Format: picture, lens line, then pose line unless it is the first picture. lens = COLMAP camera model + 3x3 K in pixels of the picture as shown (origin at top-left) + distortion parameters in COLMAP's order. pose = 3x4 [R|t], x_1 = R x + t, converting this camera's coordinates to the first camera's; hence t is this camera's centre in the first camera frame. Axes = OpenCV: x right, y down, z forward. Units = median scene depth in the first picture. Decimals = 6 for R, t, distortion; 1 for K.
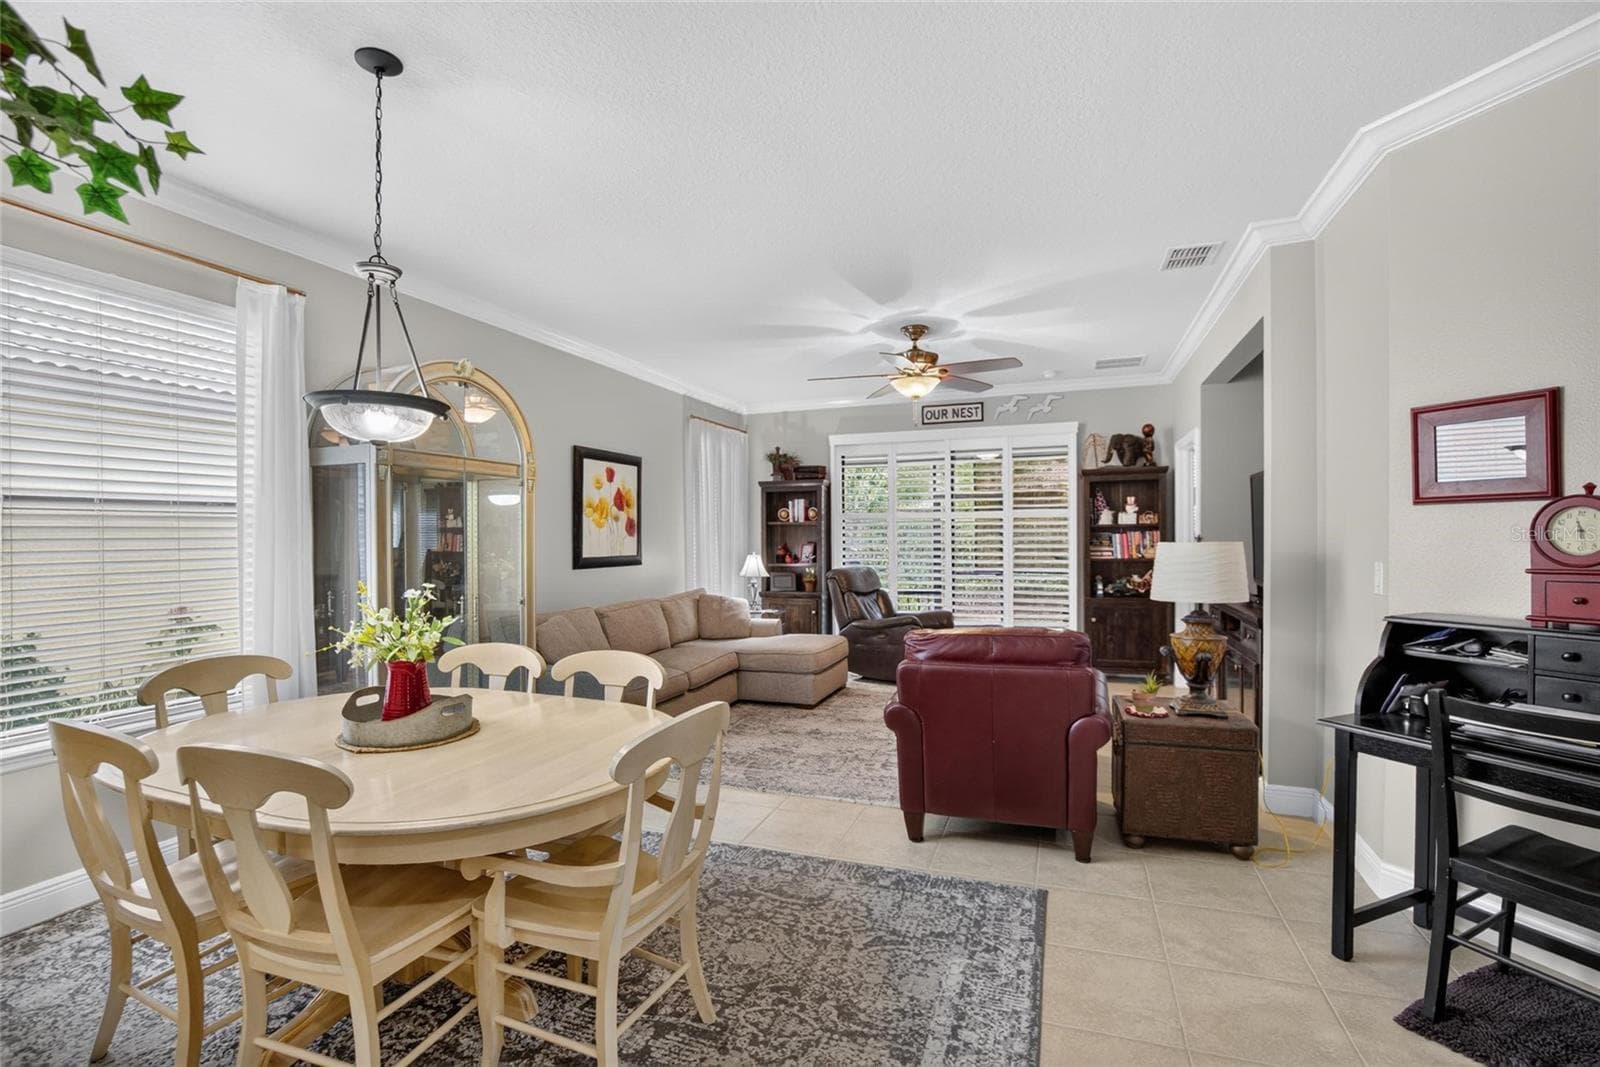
lens RADIAL K [[721.1, 0, 800.0], [0, 721.1, 533.5], [0, 0, 1]] dist [-0.029192, 0.000048]
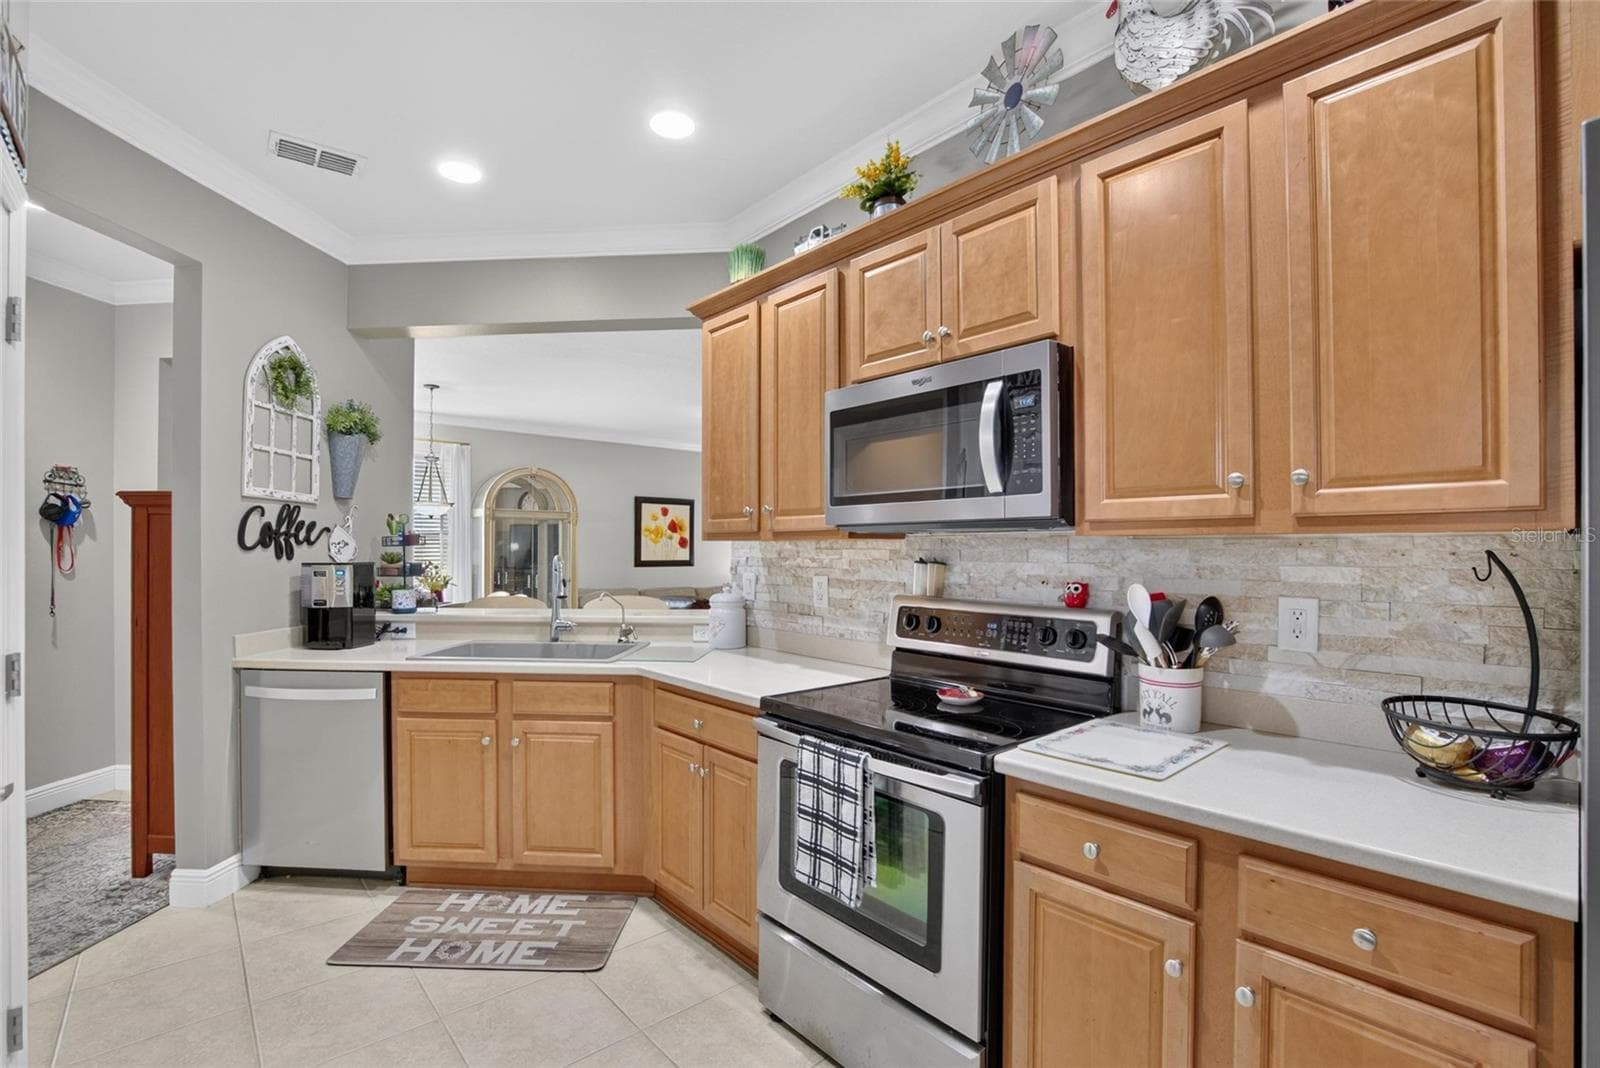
lens RADIAL K [[716.0, 0, 797.7], [0, 716.0, 545.9], [0, 0, 1]] dist [-0.033105, 0.005329]
pose [[0.881567, 0.006543, -0.472013, 0.719016], [-0.006455, 0.999978, 0.001807, -0.006003], [0.472014, 0.001453, 0.881590, -0.295403]]
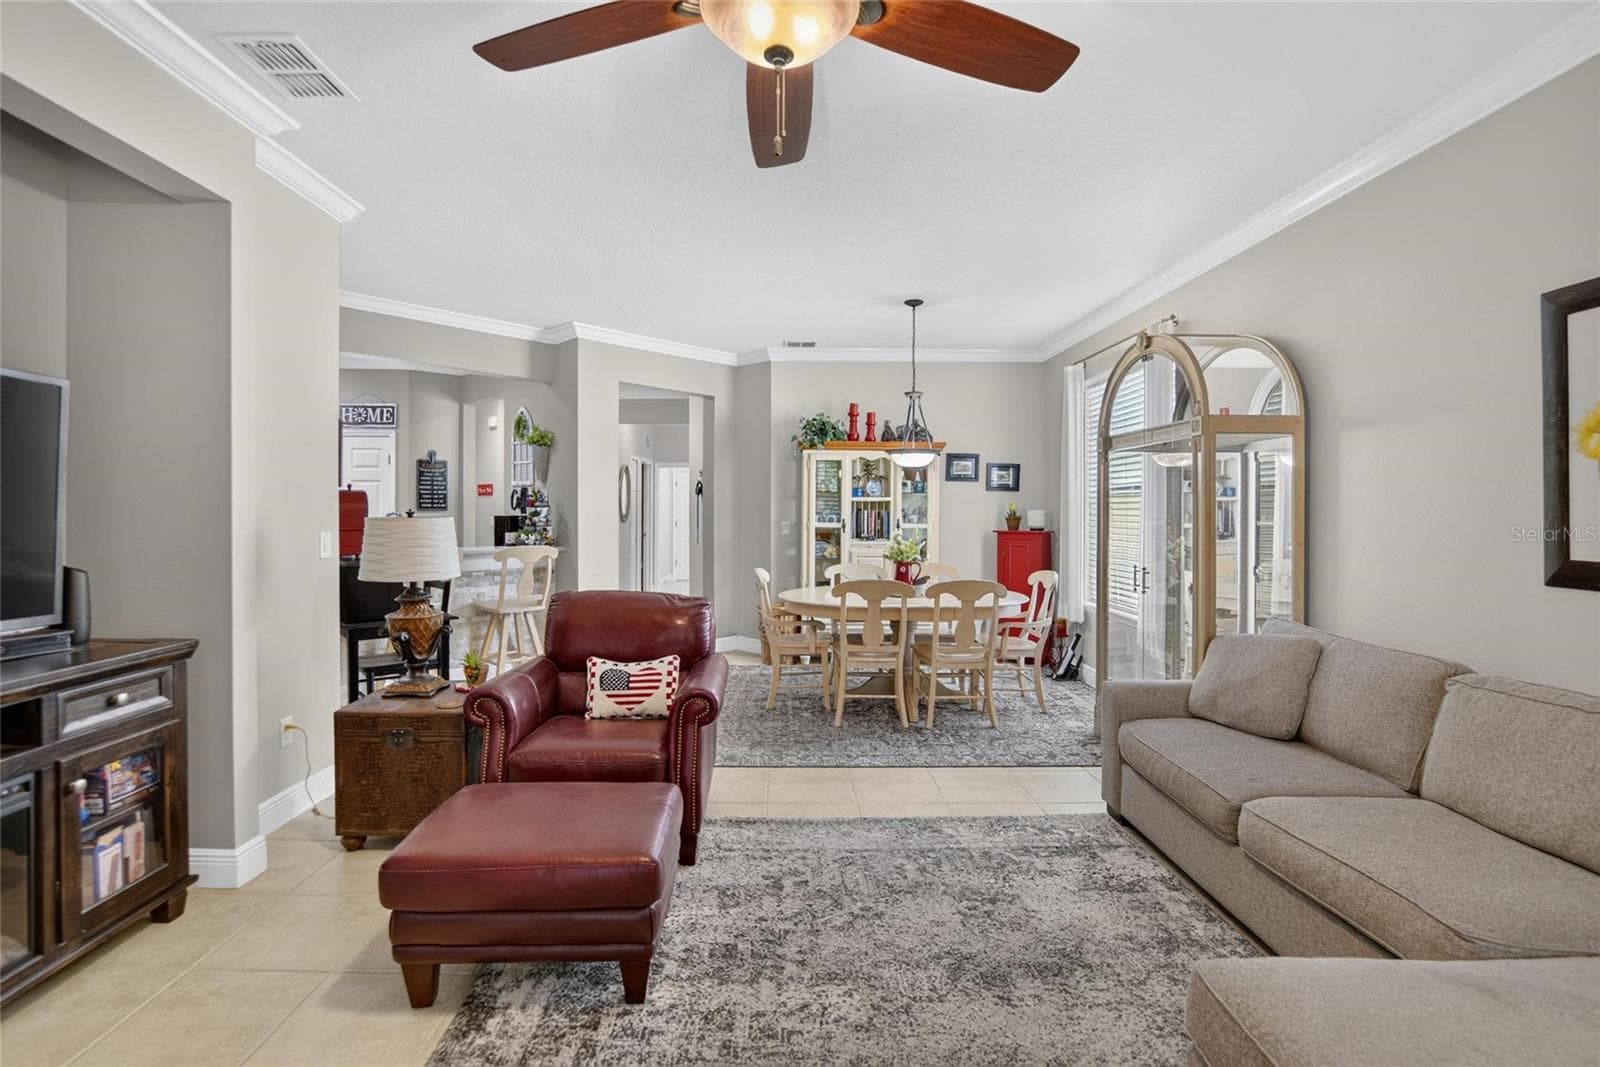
lens RADIAL K [[724.4, 0, 791.6], [0, 724.4, 511.8], [0, 0, 1]] dist [-0.015717, 0.000018]
pose [[-0.932102, 0.006145, -0.362143, 0.212492], [0.005526, 0.999981, 0.002745, 0.002667], [0.362153, 0.000557, -0.932119, 1.026138]]
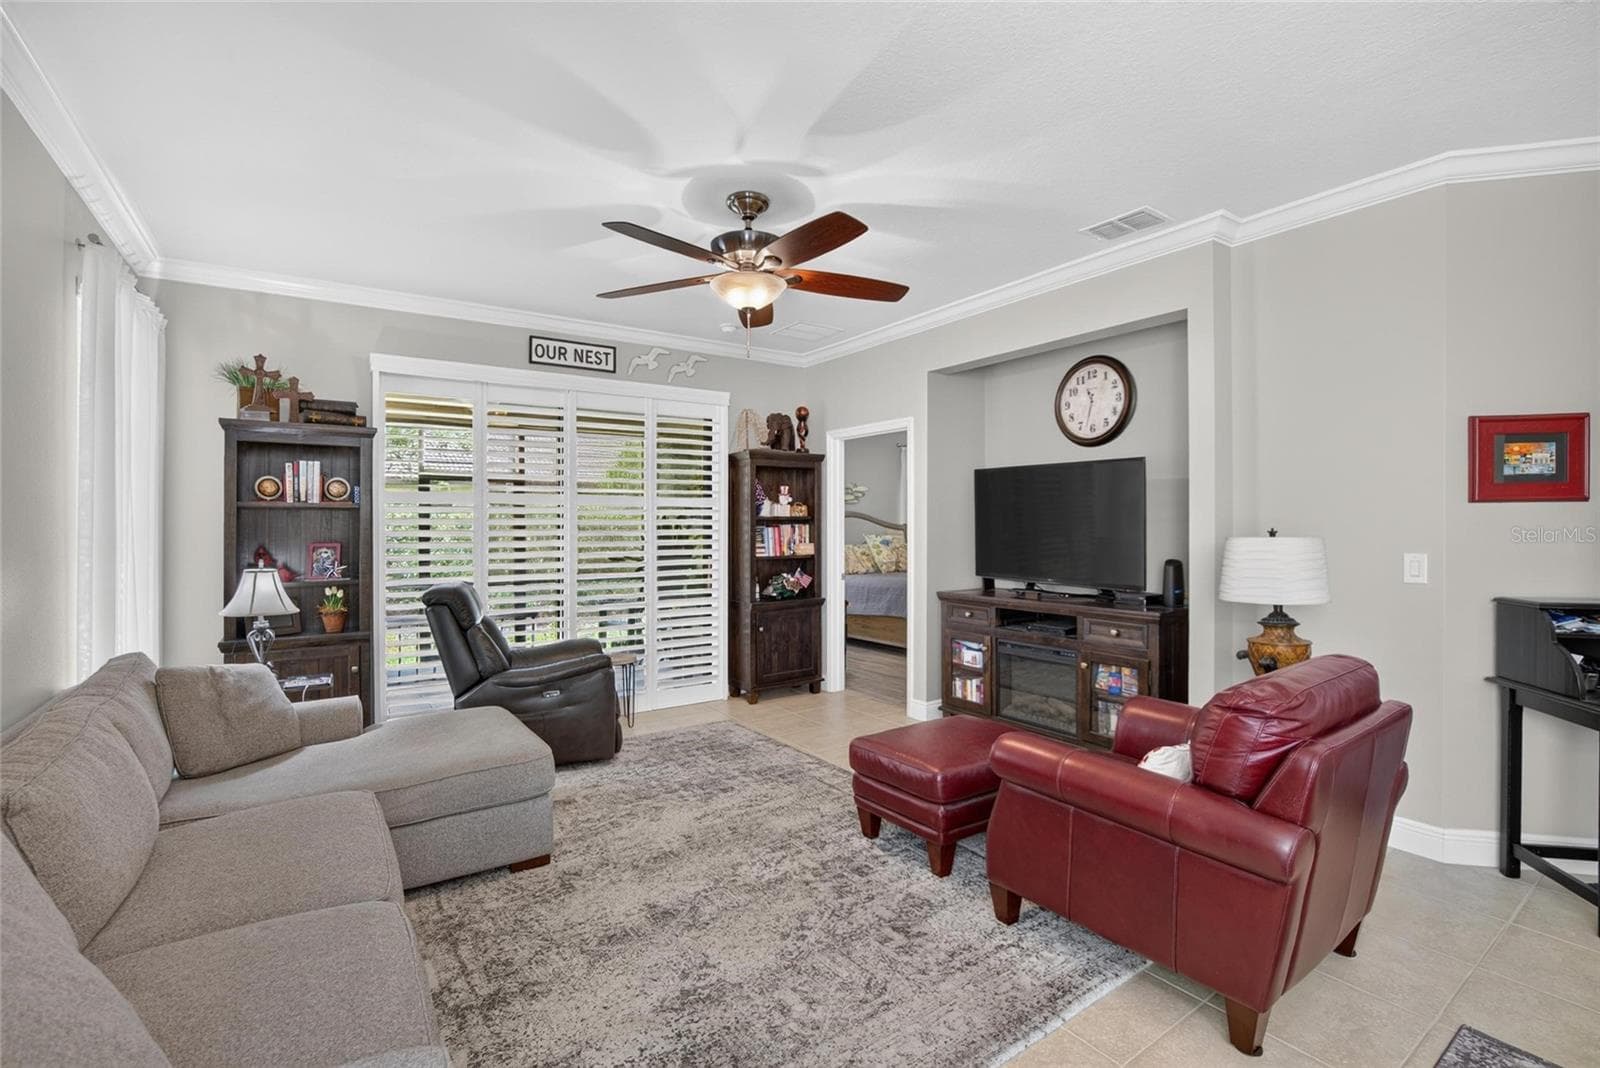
lens RADIAL K [[713.7, 0, 796.1], [0, 713.7, 523.6], [0, 0, 1]] dist [-0.039540, 0.000271]
pose [[0.580395, 0.008155, 0.814294, -0.254648], [-0.003472, 0.999966, -0.007539, 0.002090], [-0.814328, 0.001548, 0.580403, 0.482966]]
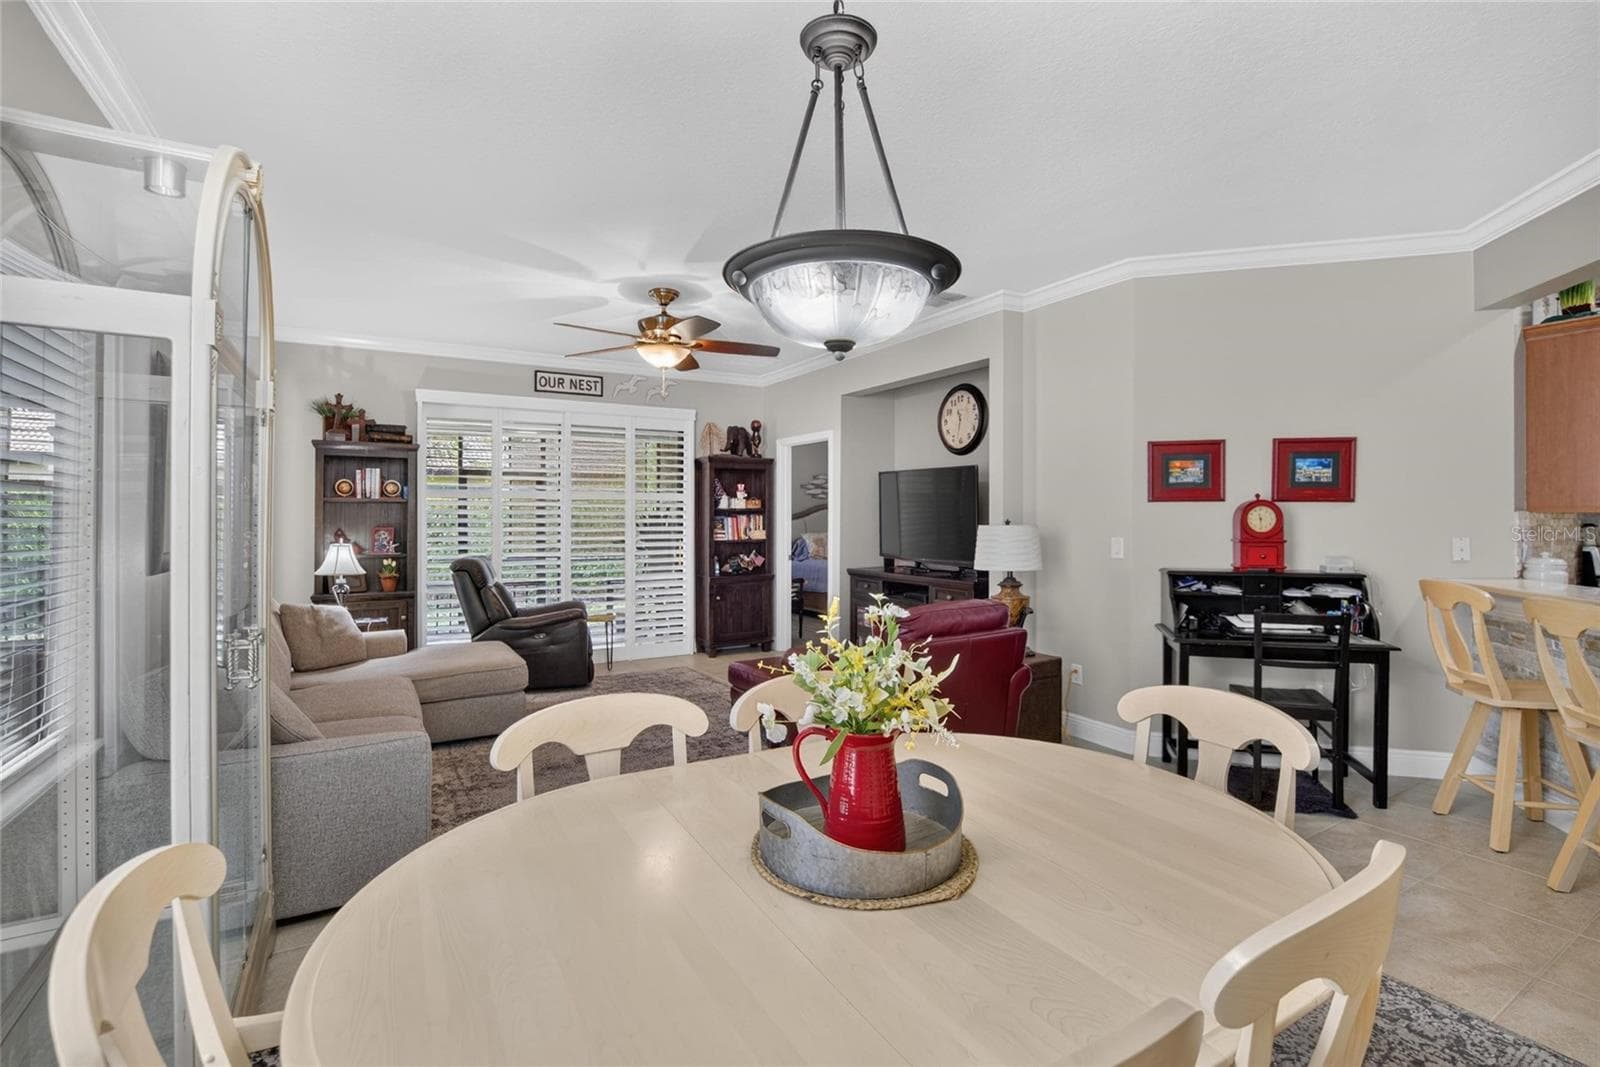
lens RADIAL K [[726.6, 0, 807.8], [0, 726.6, 511.9], [0, 0, 1]] dist [-0.037565, -0.000332]
pose [[0.626913, 0.011764, 0.779001, -0.352135], [-0.007386, 0.999931, -0.009157, 0.001244], [-0.779055, -0.000013, 0.626956, 0.220943]]
